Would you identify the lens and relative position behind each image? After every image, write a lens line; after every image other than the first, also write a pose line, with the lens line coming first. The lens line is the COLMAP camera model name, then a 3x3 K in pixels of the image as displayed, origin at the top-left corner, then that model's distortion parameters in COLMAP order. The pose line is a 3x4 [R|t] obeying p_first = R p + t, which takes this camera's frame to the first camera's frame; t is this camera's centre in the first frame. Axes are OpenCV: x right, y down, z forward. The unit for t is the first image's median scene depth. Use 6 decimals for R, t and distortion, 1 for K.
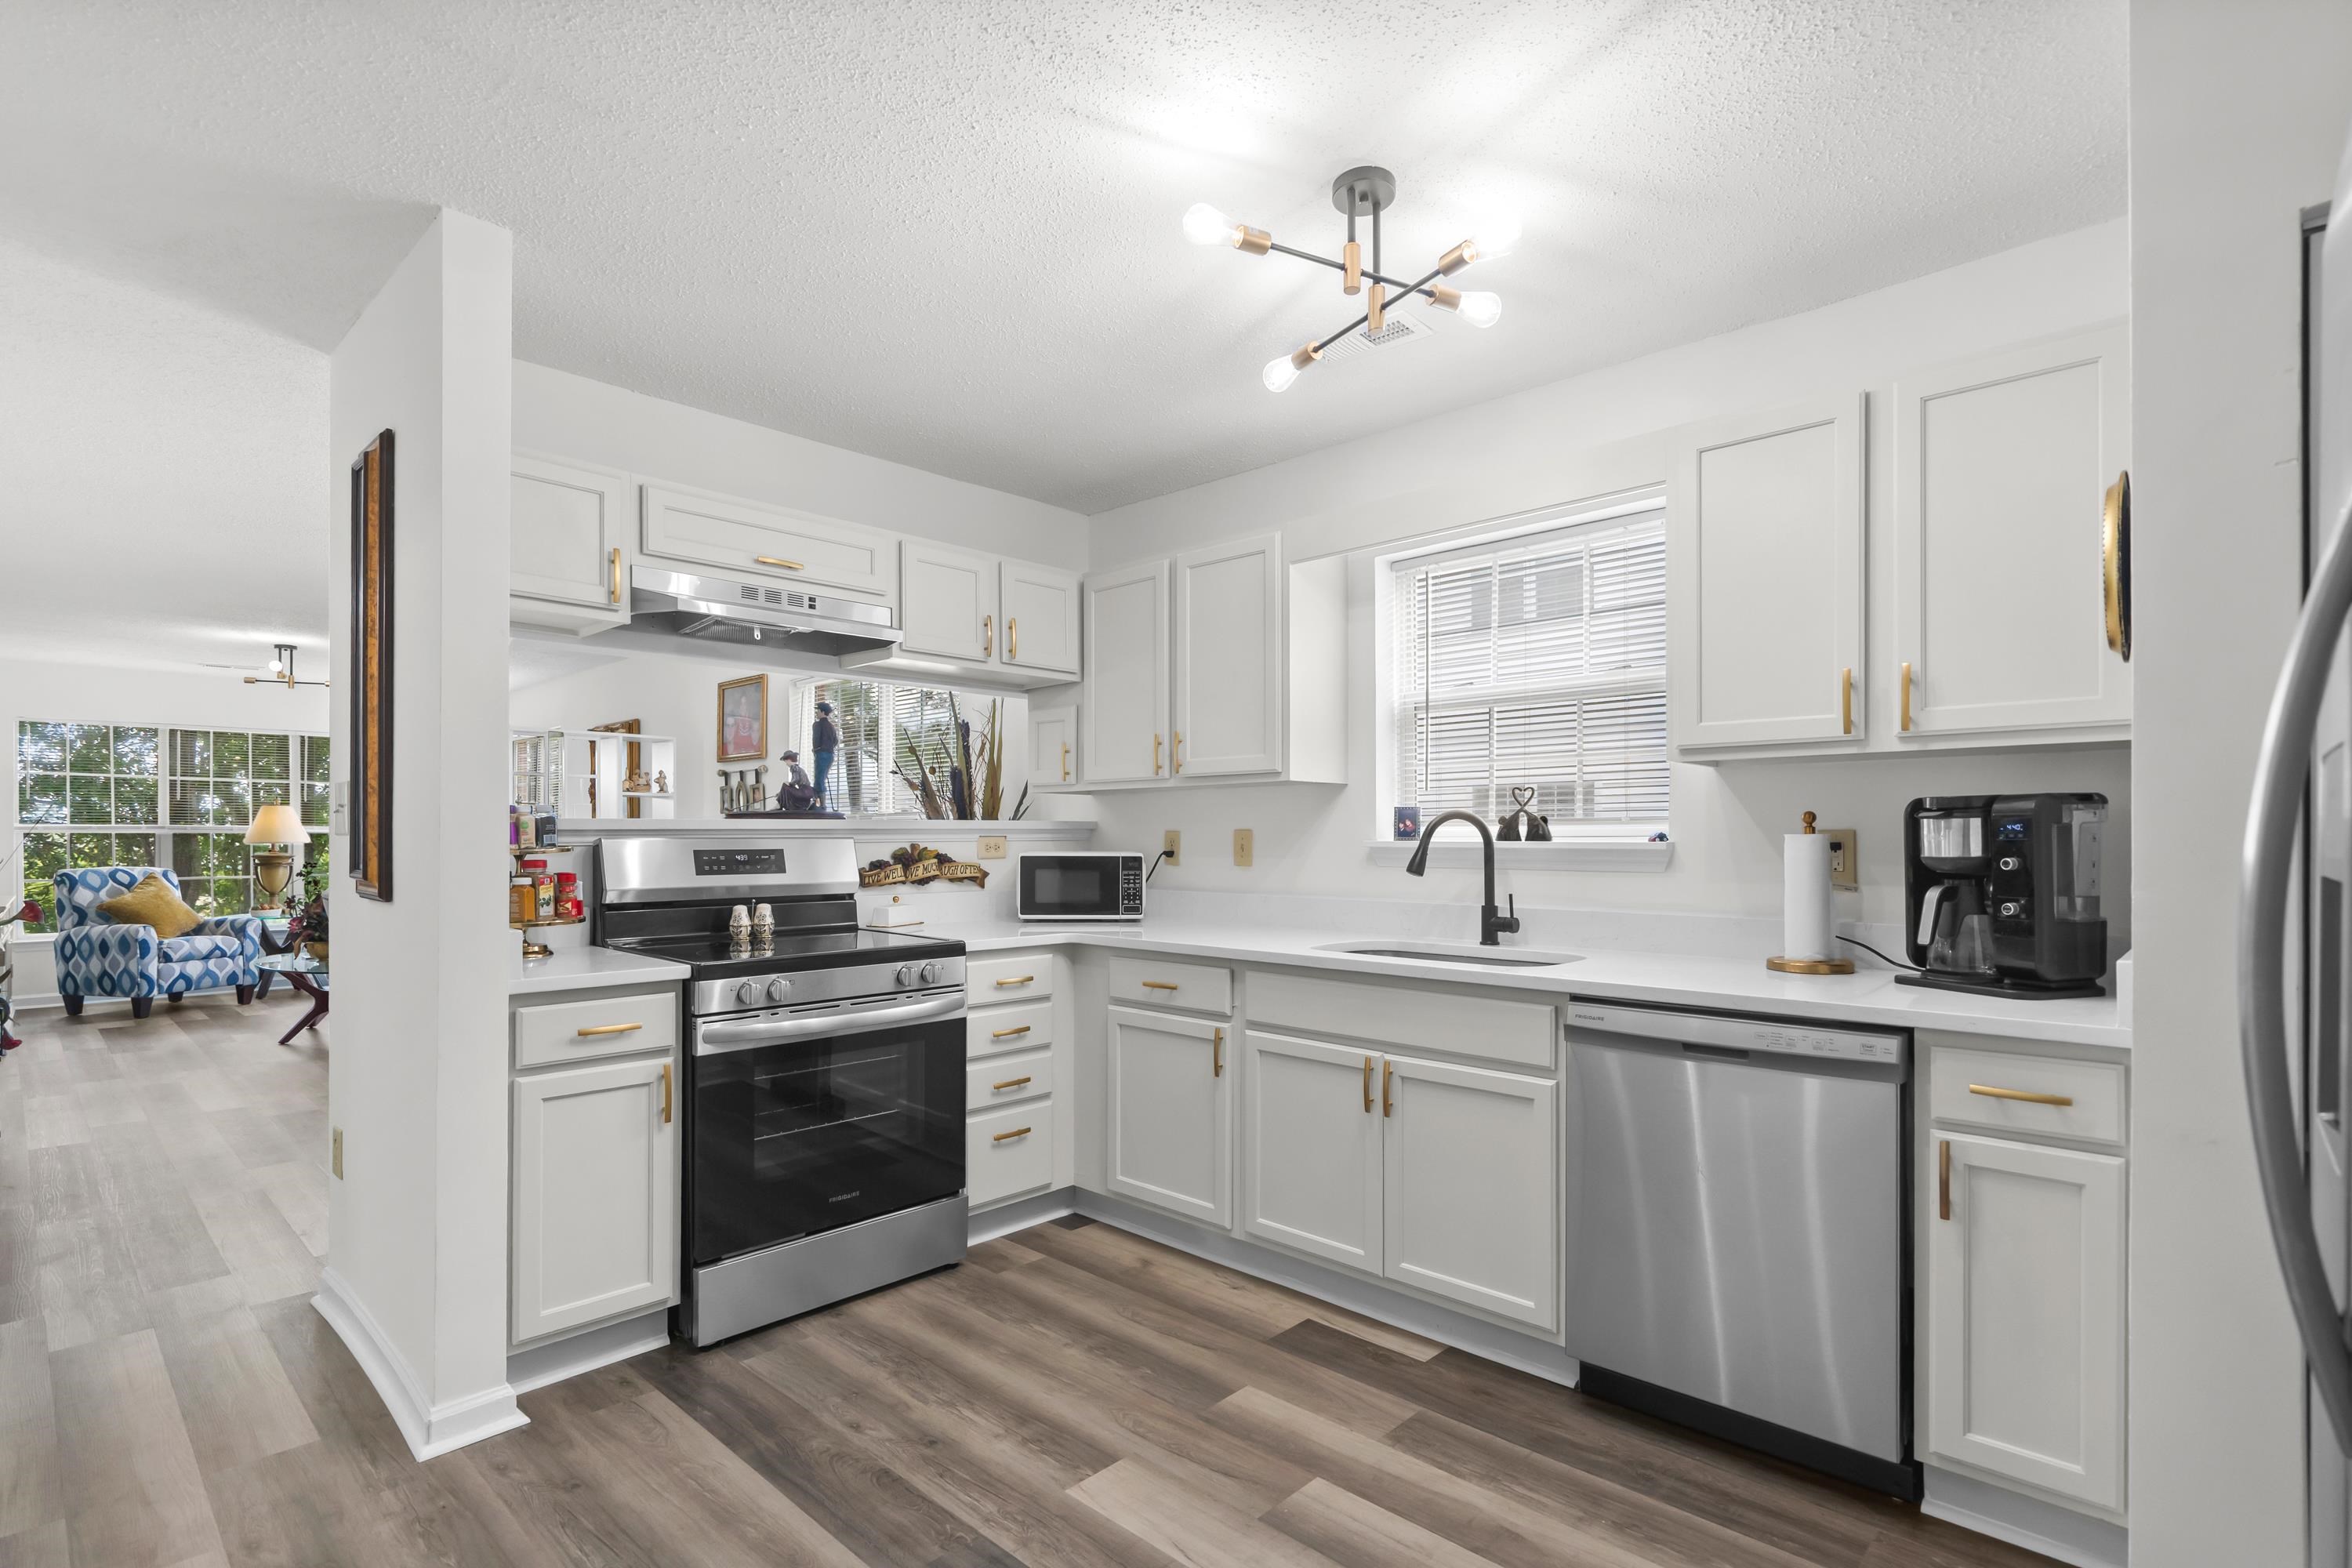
lens RADIAL K [[1106.1, 0, 1170.3], [0, 1106.1, 818.7], [0, 0, 1]] dist [0.001577, 0.000775]
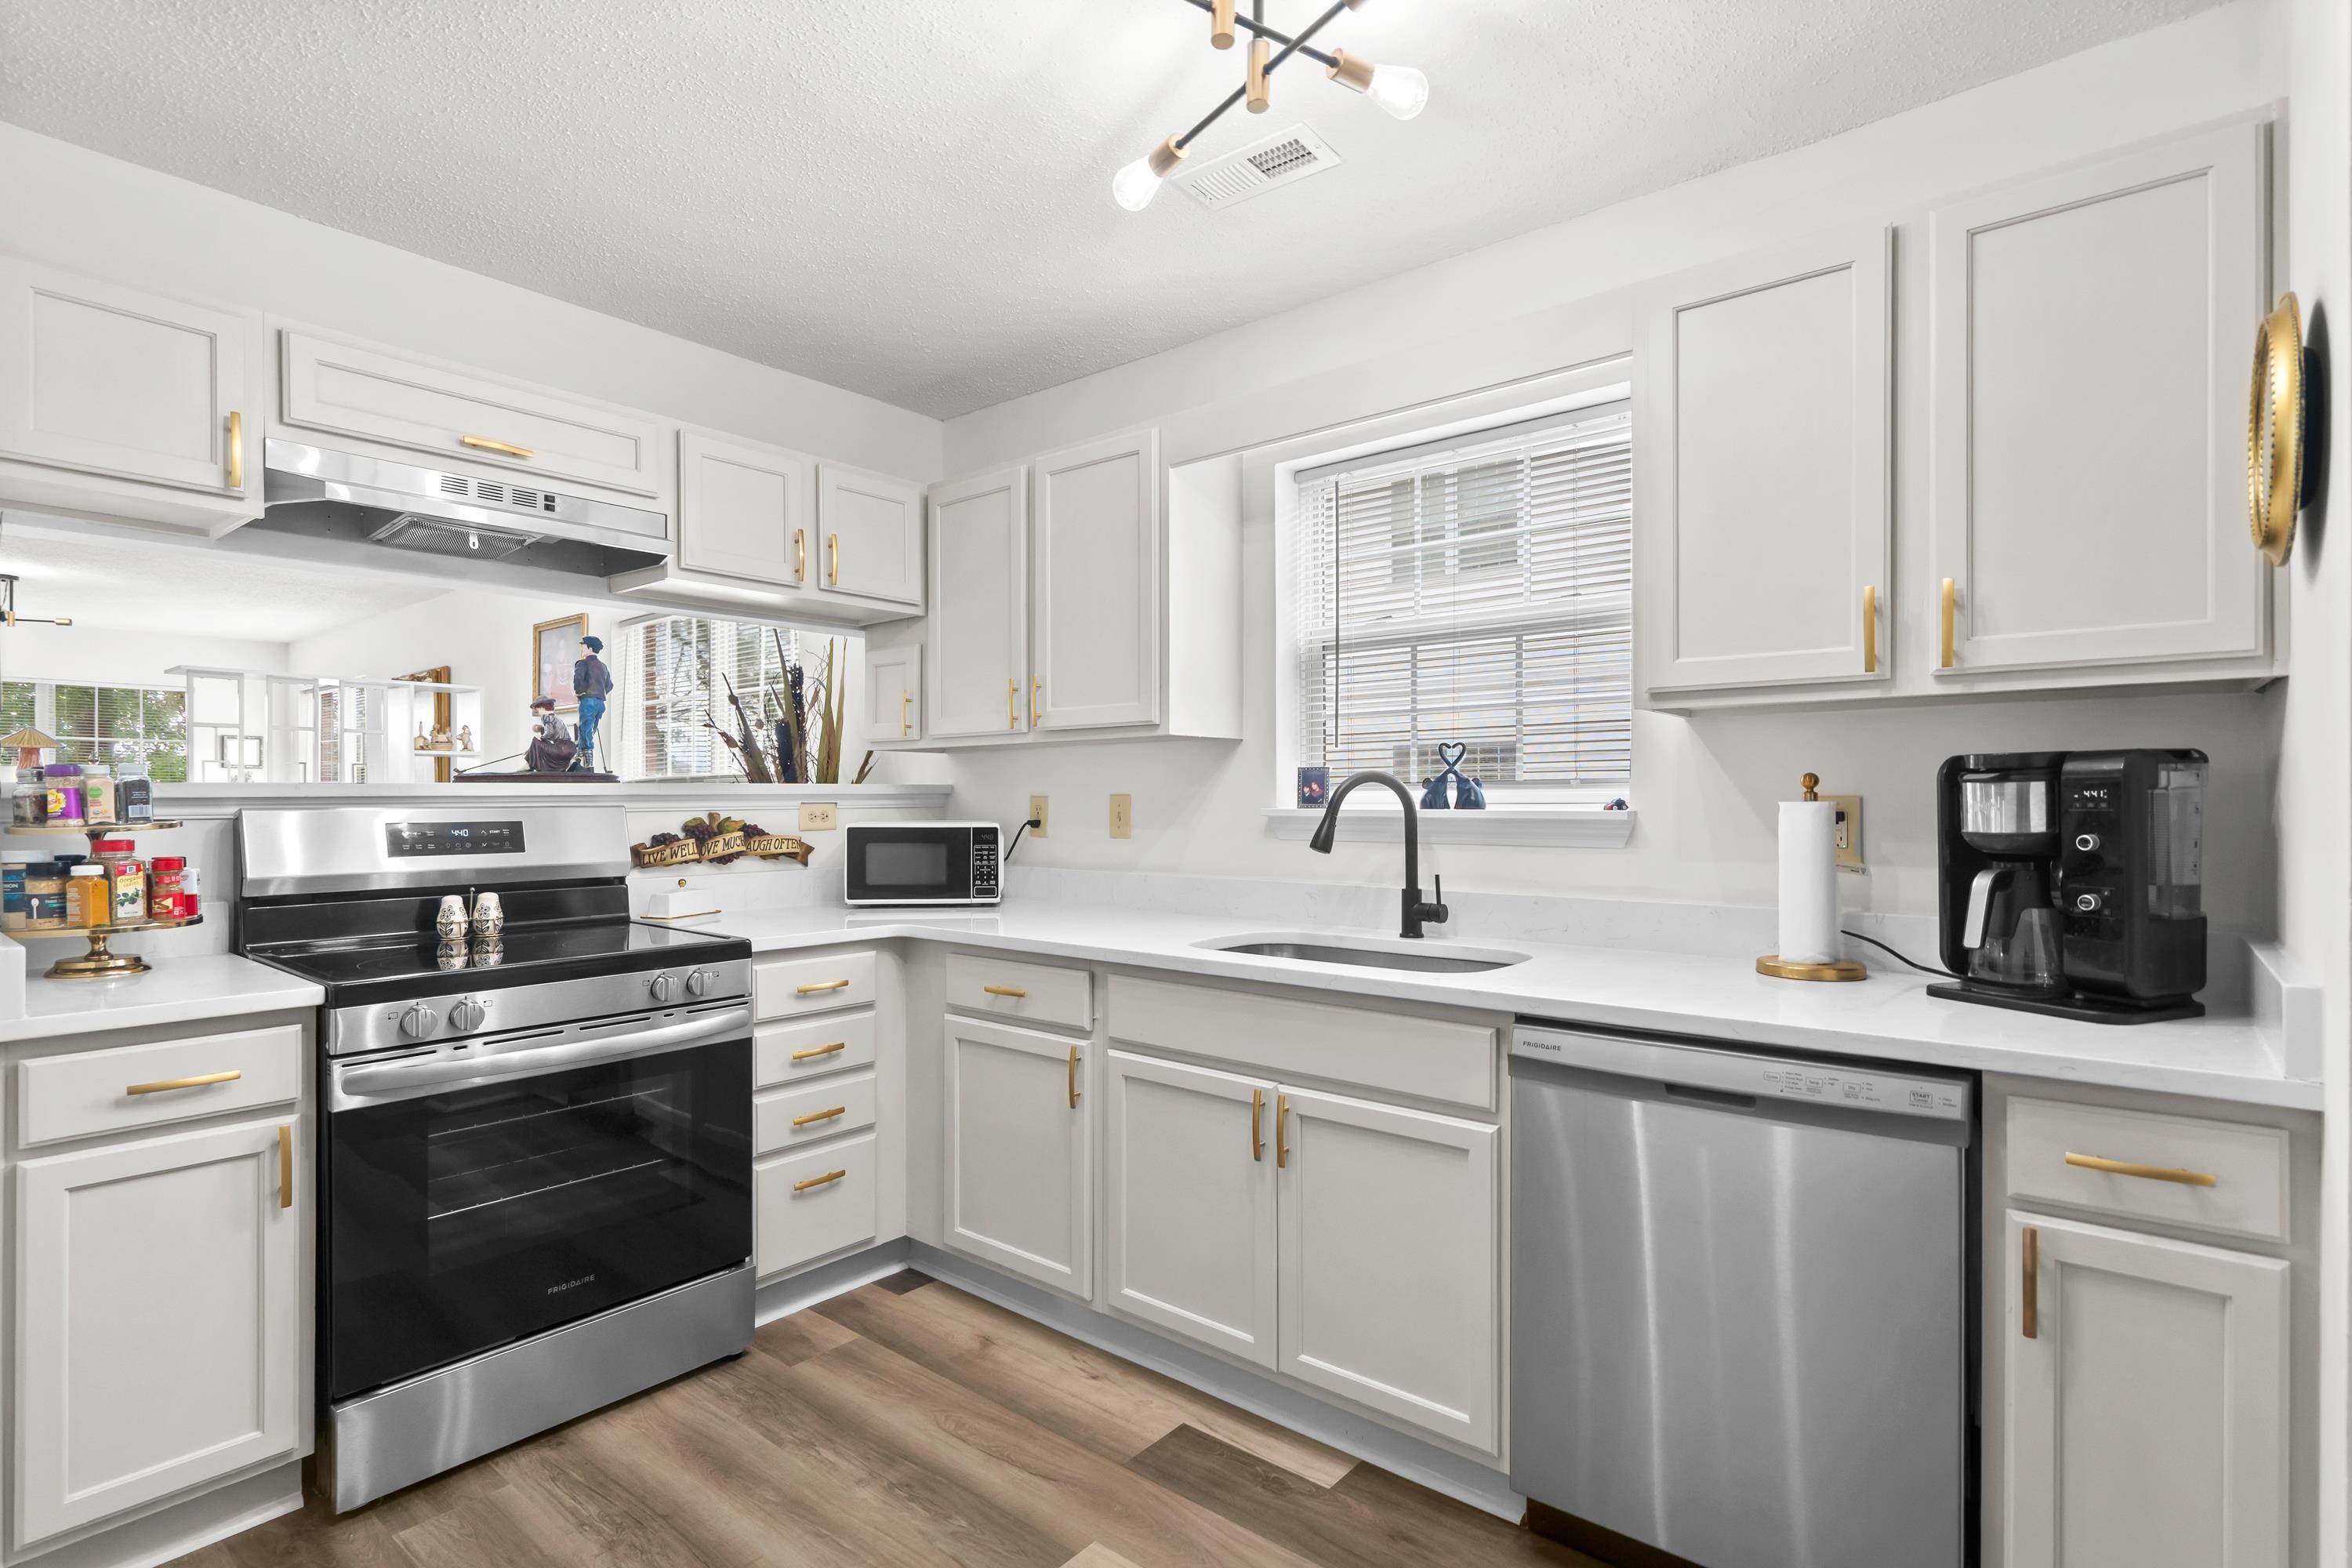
lens RADIAL K [[1121.0, 0, 1176.0], [0, 1121.0, 784.0], [0, 0, 1]] dist [-0.000795, -0.000742]
pose [[0.997177, -0.000945, 0.075084, 0.058360], [0.000661, 0.999993, 0.003809, -0.001801], [-0.075087, -0.003748, 0.997170, 0.206457]]
